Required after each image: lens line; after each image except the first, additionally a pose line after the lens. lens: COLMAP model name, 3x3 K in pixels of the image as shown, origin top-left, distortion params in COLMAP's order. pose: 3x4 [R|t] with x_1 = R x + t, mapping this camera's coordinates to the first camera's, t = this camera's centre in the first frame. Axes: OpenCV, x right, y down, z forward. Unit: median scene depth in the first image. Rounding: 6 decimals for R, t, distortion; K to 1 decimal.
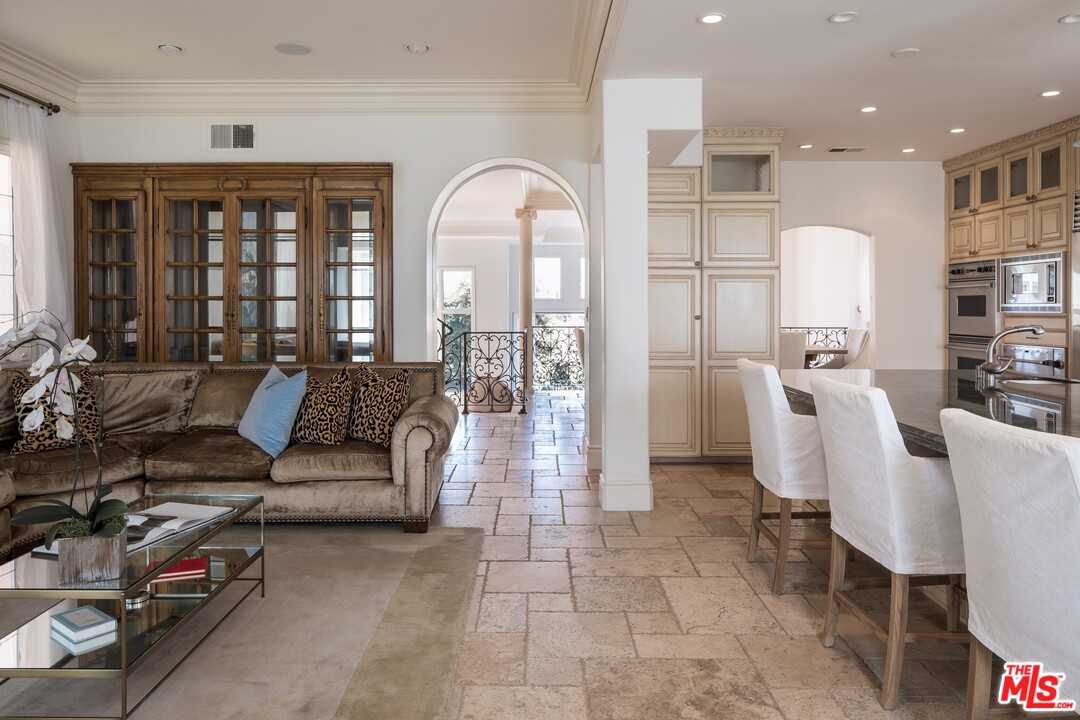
lens RADIAL K [[747.3, 0, 516.6], [0, 747.3, 319.7], [0, 0, 1]] dist [-0.015262, 0.004276]
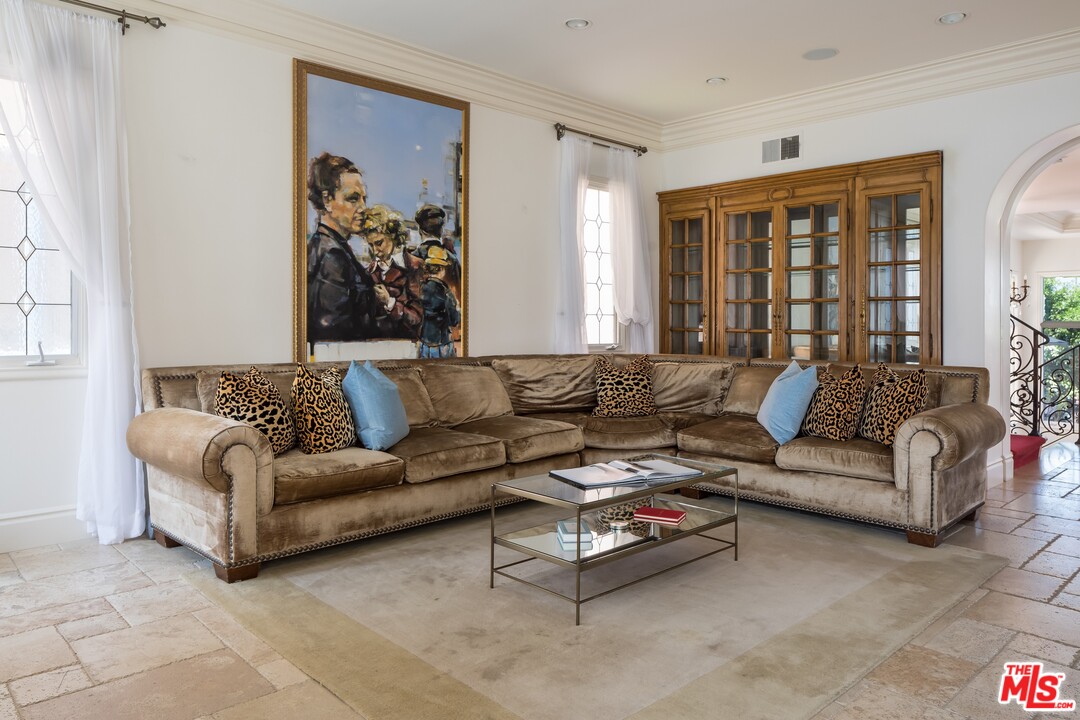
lens RADIAL K [[747.3, 0, 547.9], [0, 747.3, 348.2], [0, 0, 1]] dist [-0.015262, 0.004276]
pose [[0.686711, 0.026625, -0.726443, 0.204674], [-0.021817, 0.999634, 0.016013, 0.035042], [0.726603, 0.004852, 0.687041, 0.025694]]
